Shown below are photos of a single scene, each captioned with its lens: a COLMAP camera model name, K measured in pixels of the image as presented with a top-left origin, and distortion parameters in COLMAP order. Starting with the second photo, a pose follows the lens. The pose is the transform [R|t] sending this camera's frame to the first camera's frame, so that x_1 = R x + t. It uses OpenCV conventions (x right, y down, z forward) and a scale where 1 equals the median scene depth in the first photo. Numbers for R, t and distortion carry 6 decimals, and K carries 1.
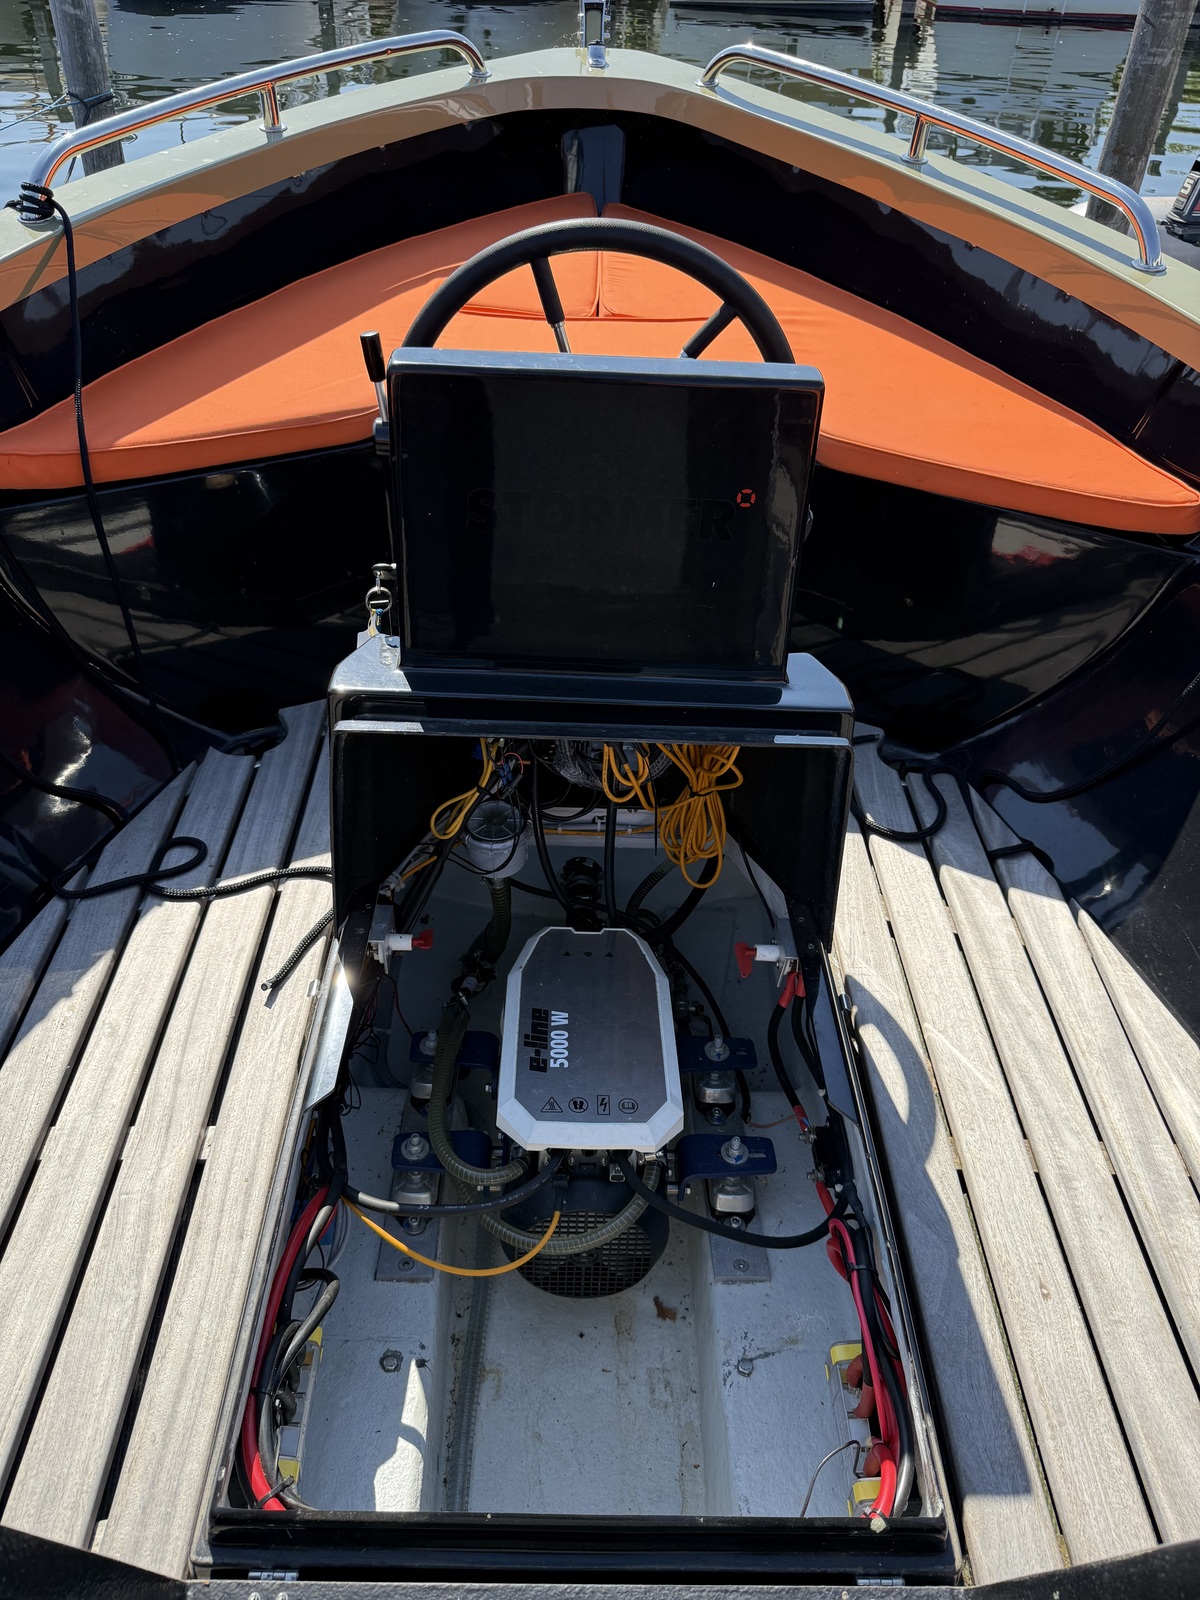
lens RADIAL K [[1135.1, 0, 607.0], [0, 1135.1, 797.9], [0, 0, 1]] dist [0.047199, -0.060120]
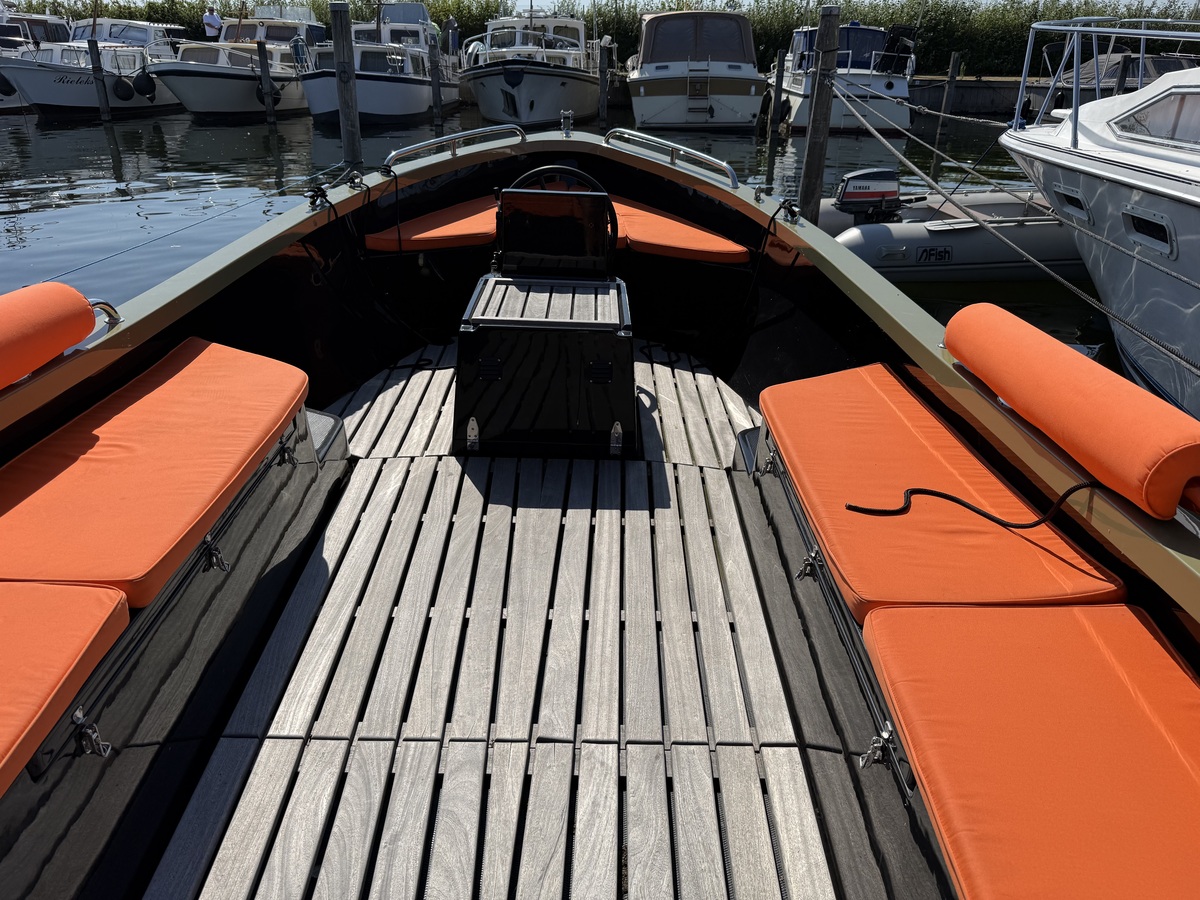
lens RADIAL K [[851.3, 0, 607.5], [0, 851.3, 467.1], [0, 0, 1]] dist [0.047199, -0.060120]
pose [[0.999968, -0.004333, 0.006740, 0.102000], [0.005714, 0.975290, -0.220855, 0.824134], [-0.005616, 0.220887, 0.975283, -1.160622]]
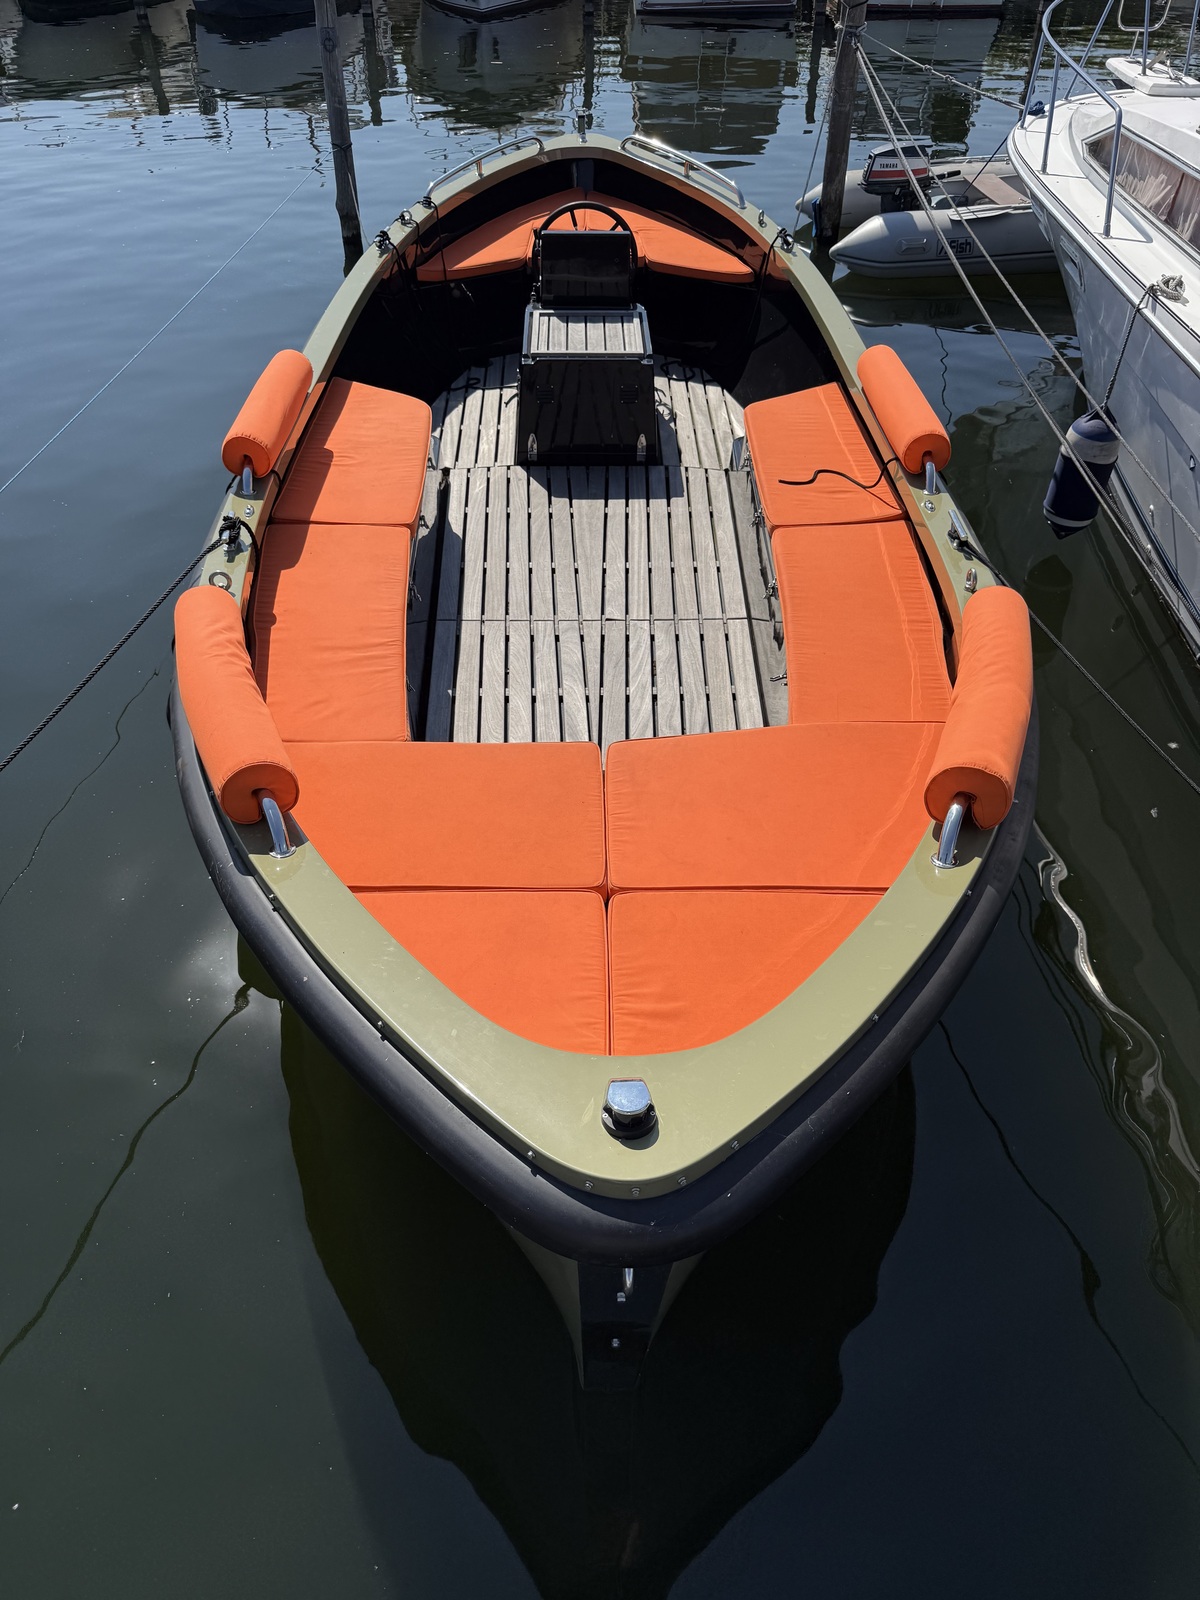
lens RADIAL K [[1135.1, 0, 598.1], [0, 1135.1, 813.6], [0, 0, 1]] dist [0.047199, -0.060120]
pose [[0.999525, -0.027349, -0.014178, 0.030229], [0.027913, 0.998761, 0.041191, 1.245003], [0.013034, -0.041568, 0.999051, -2.613192]]
